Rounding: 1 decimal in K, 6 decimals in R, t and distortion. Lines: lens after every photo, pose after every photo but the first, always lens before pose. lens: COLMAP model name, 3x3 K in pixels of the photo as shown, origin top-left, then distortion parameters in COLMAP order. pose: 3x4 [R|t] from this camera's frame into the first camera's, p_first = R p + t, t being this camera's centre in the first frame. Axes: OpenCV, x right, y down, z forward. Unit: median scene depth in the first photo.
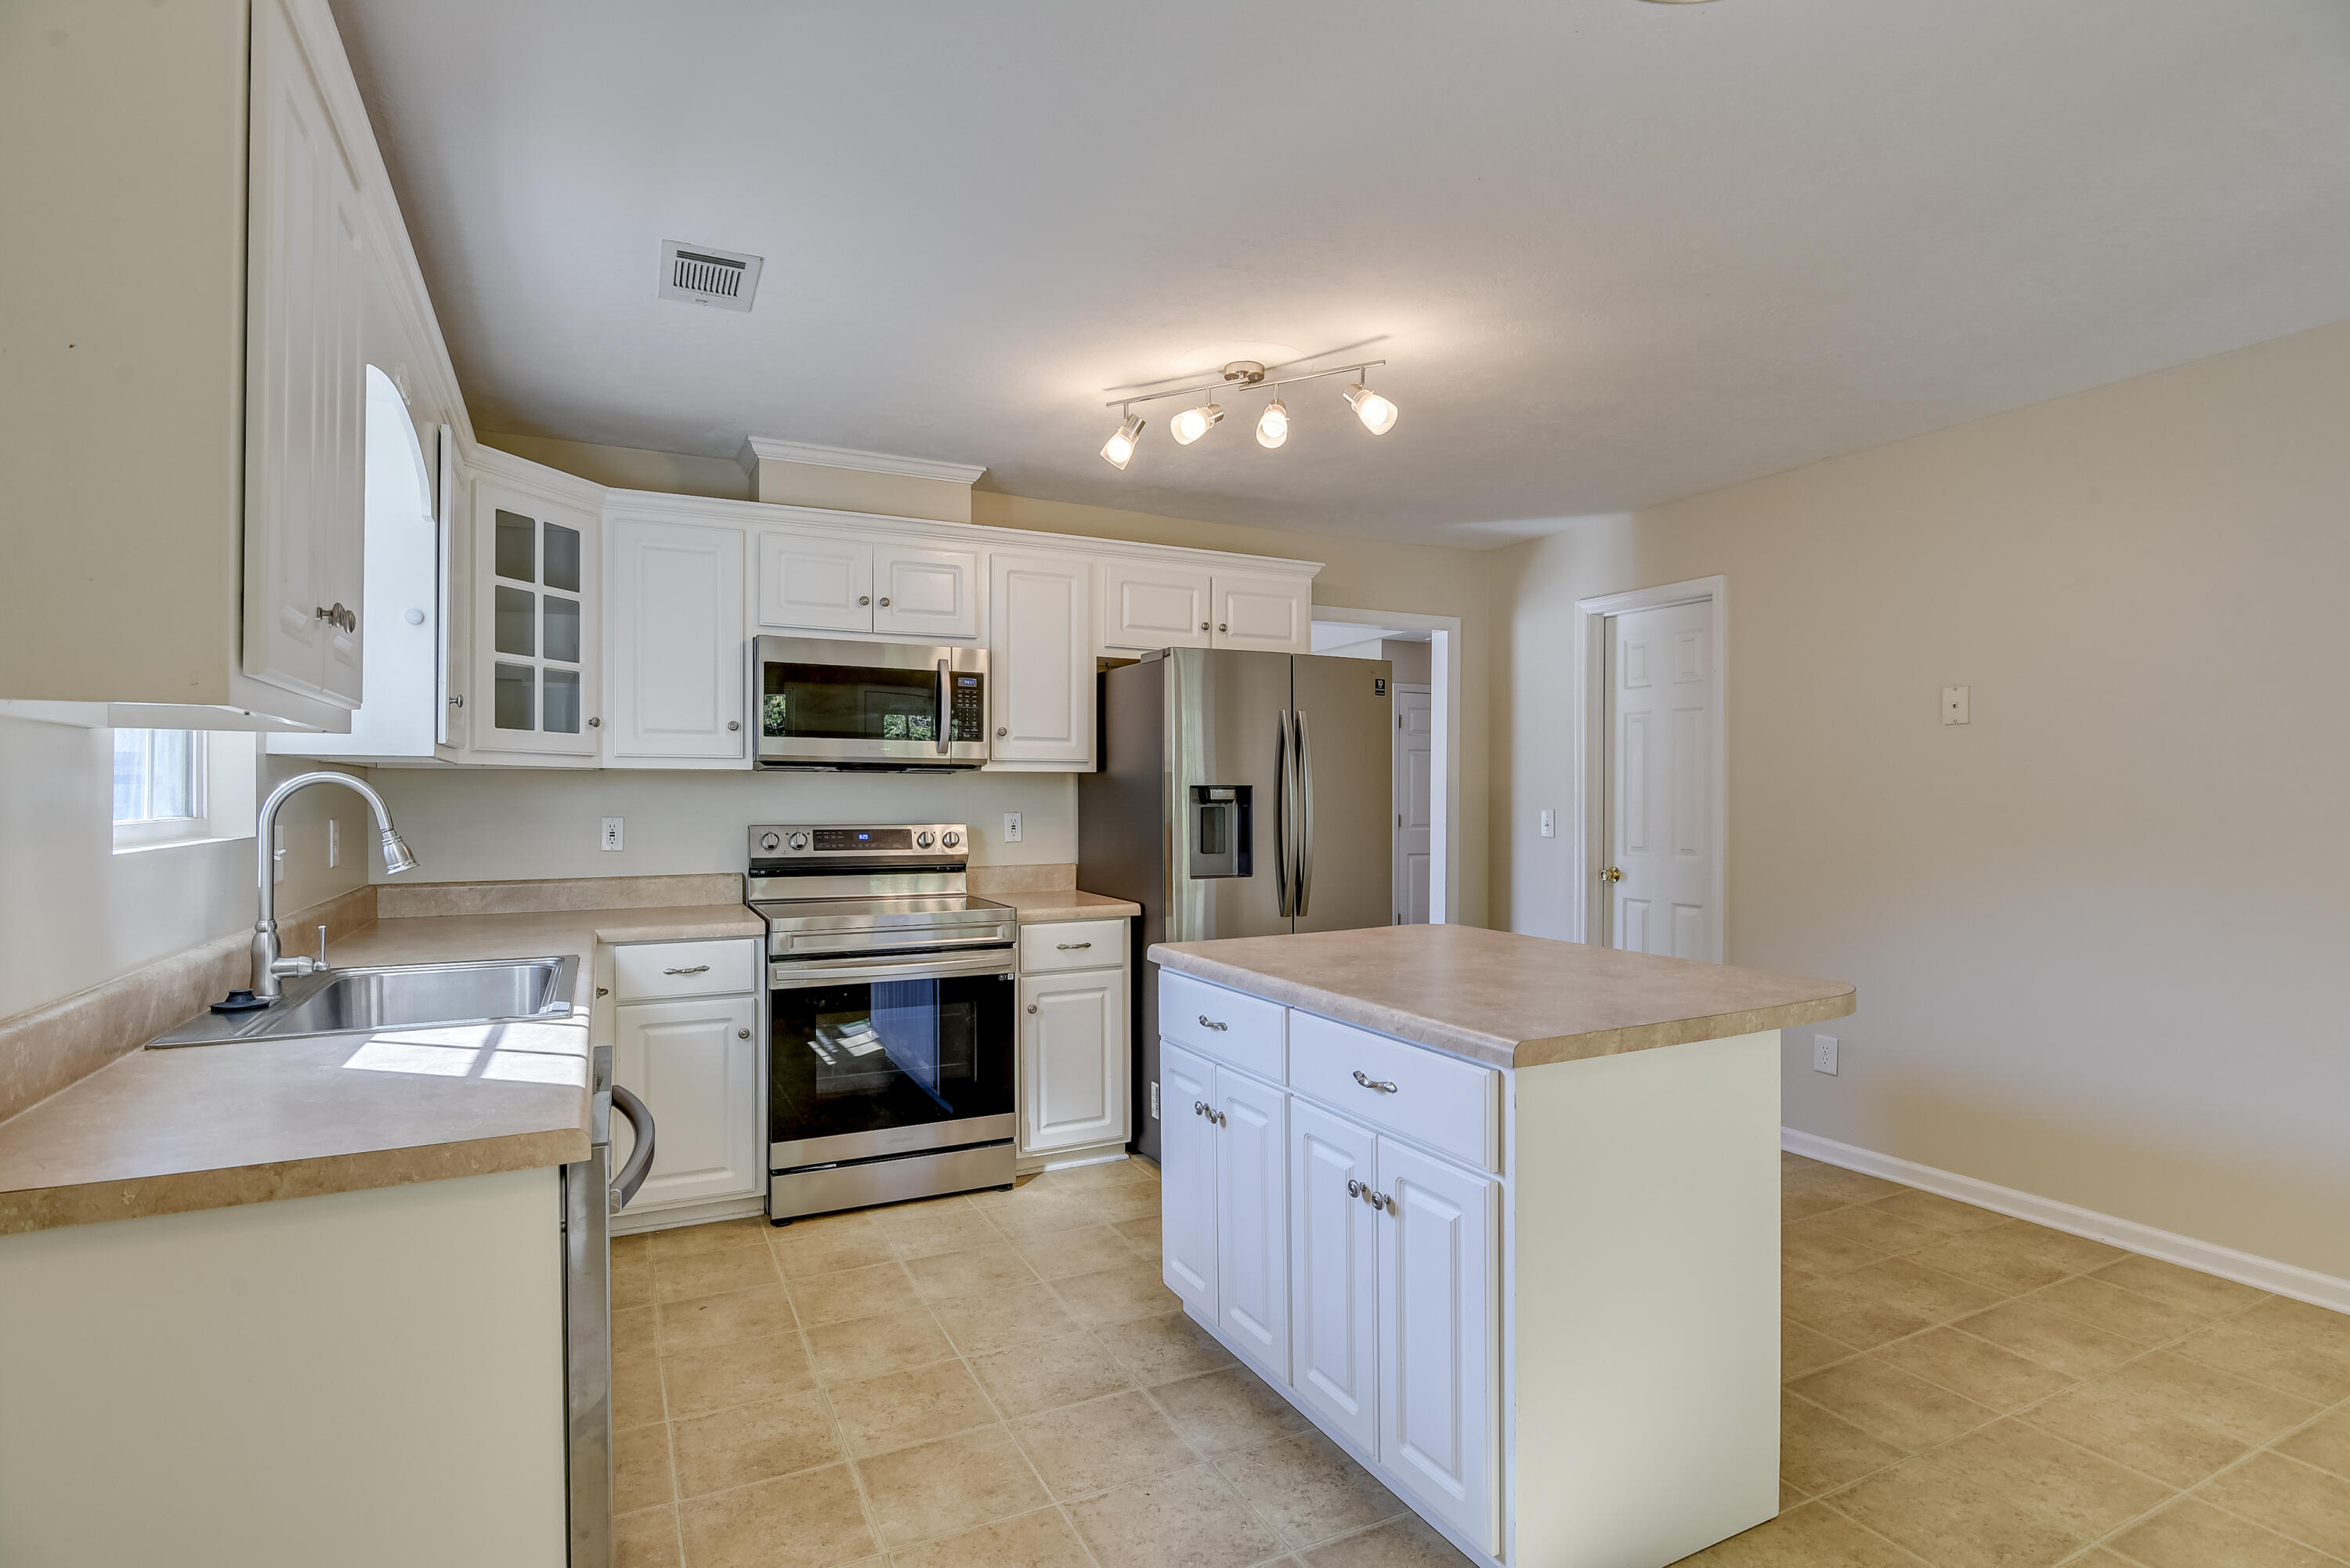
lens RADIAL K [[1154.6, 0, 1166.0], [0, 1154.6, 801.8], [0, 0, 1]] dist [-0.018396, -0.001035]
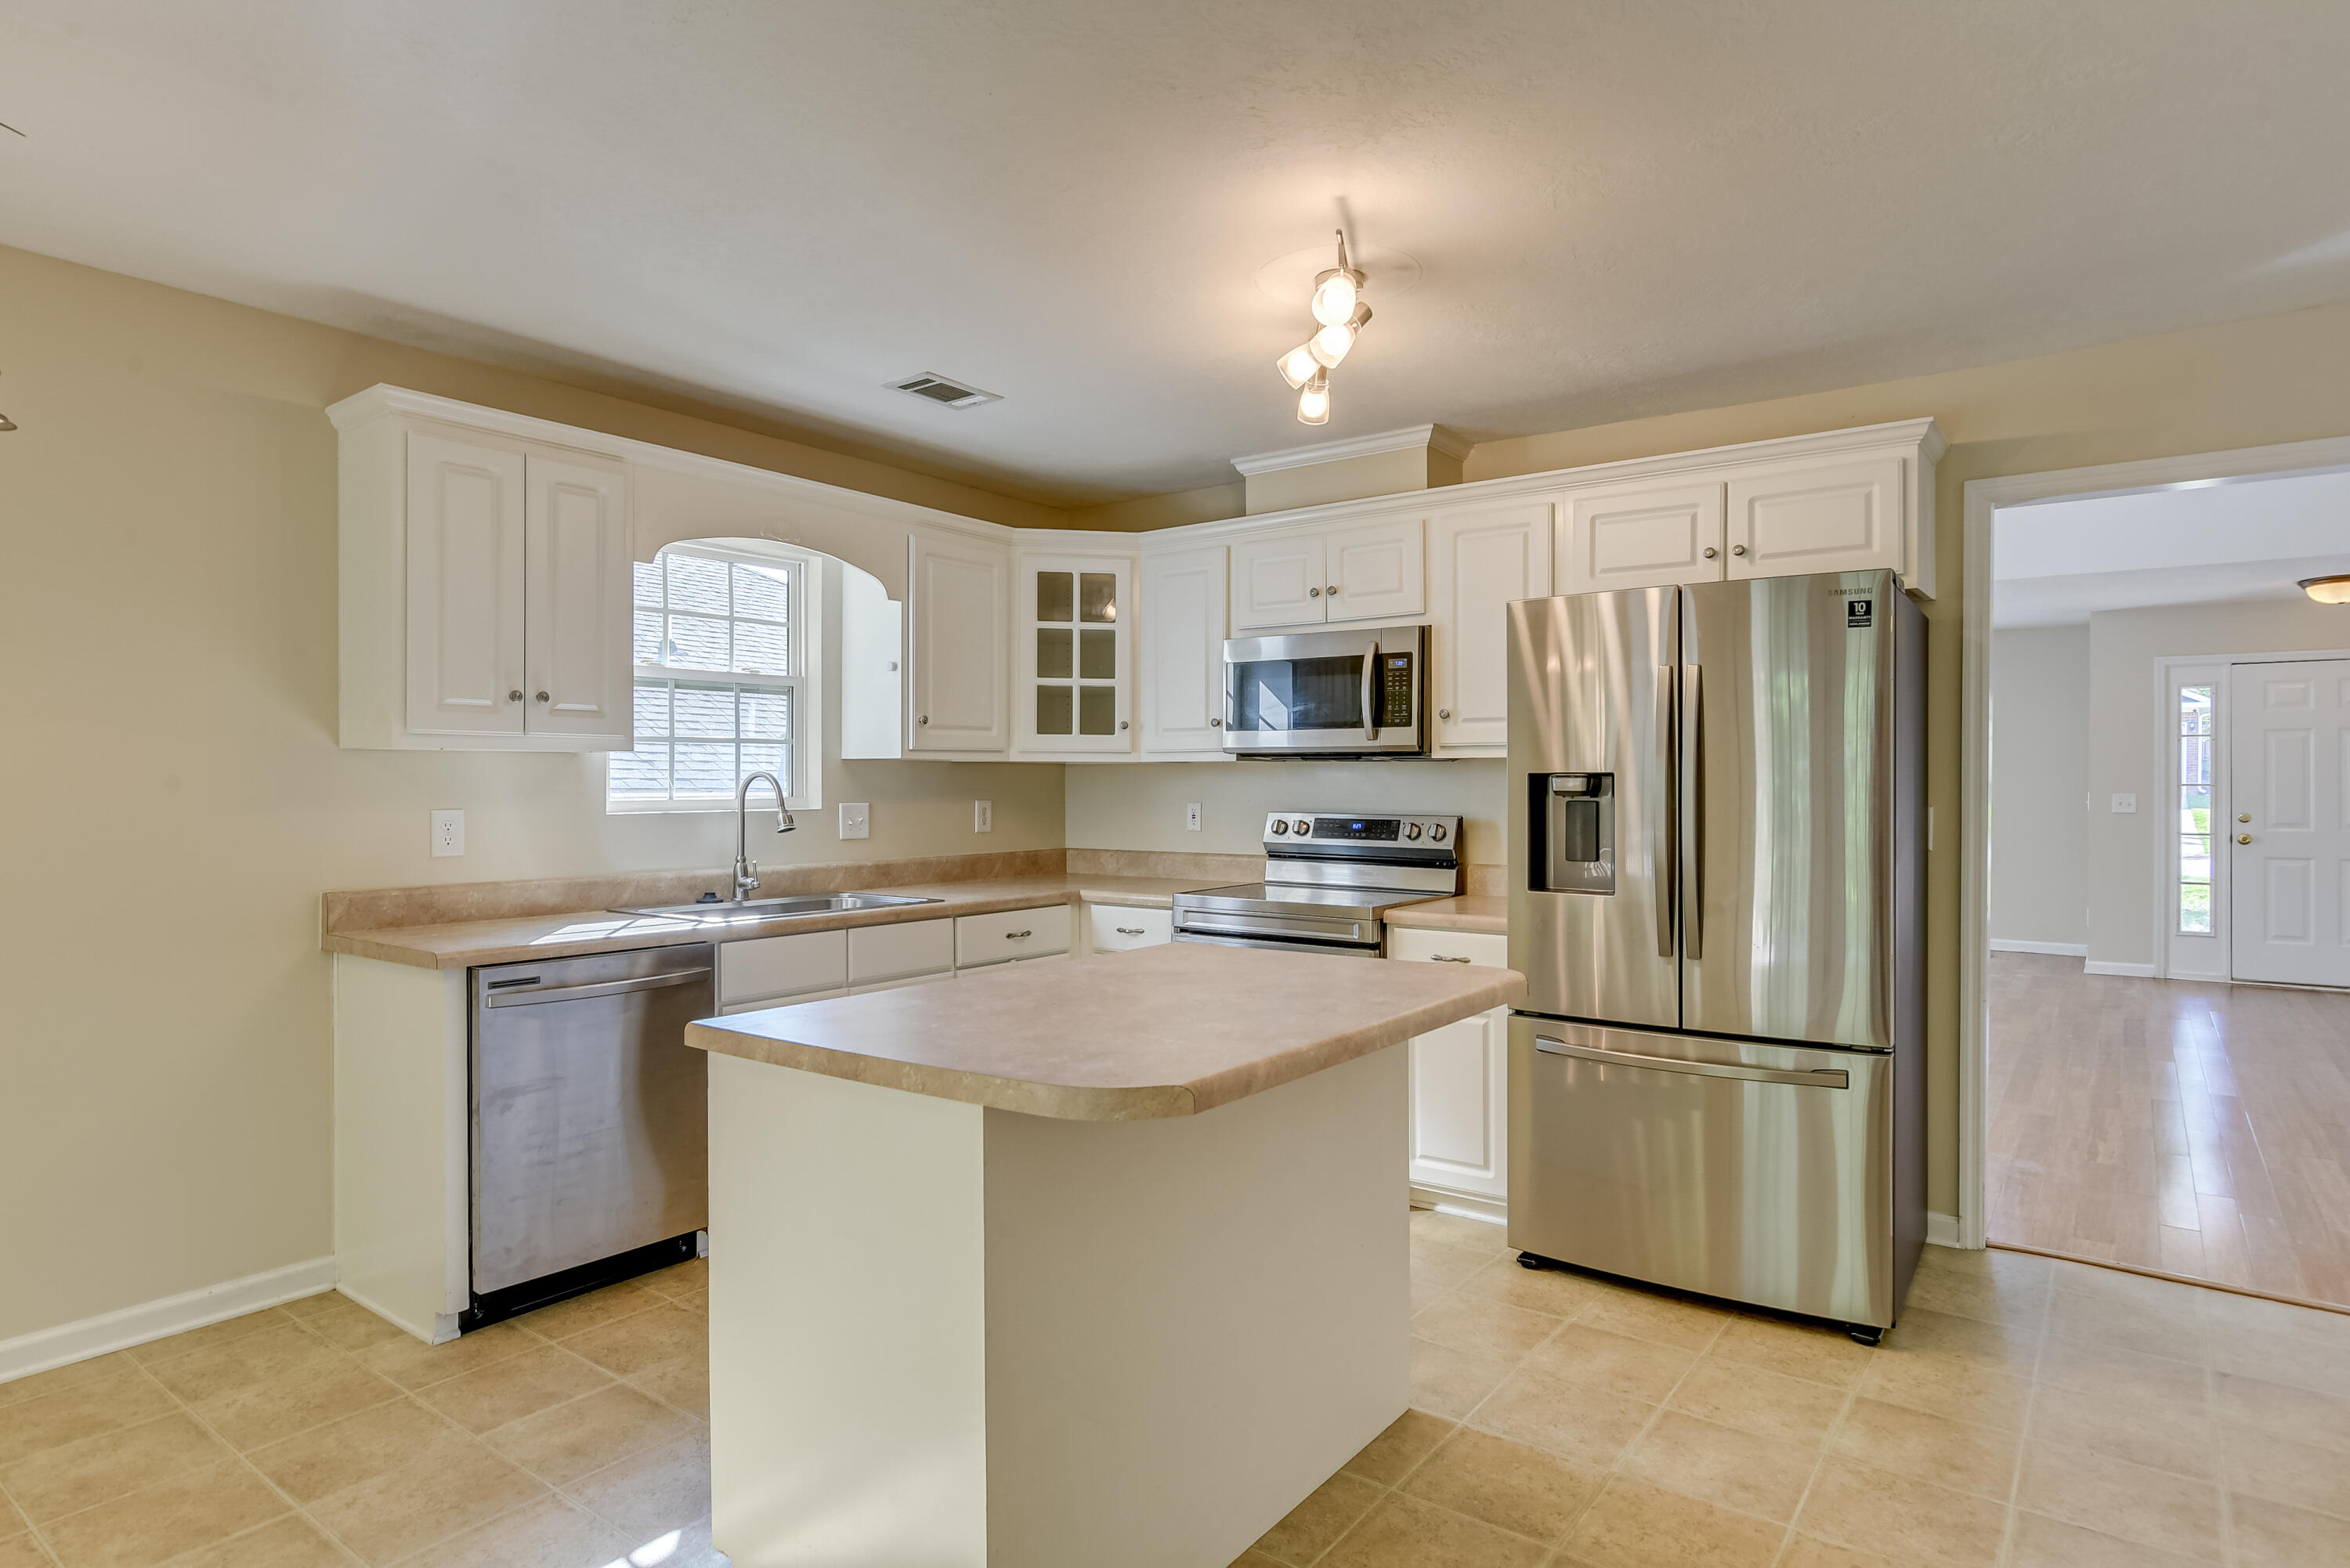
lens RADIAL K [[1343.0, 0, 1173.0], [0, 1343.0, 784.6], [0, 0, 1]] dist [0.014925, -0.002204]
pose [[0.430039, 0.000350, -0.902810, 0.750206], [-0.009474, 0.999947, -0.004125, 0.000602], [0.902761, 0.010327, 0.430019, 0.379134]]
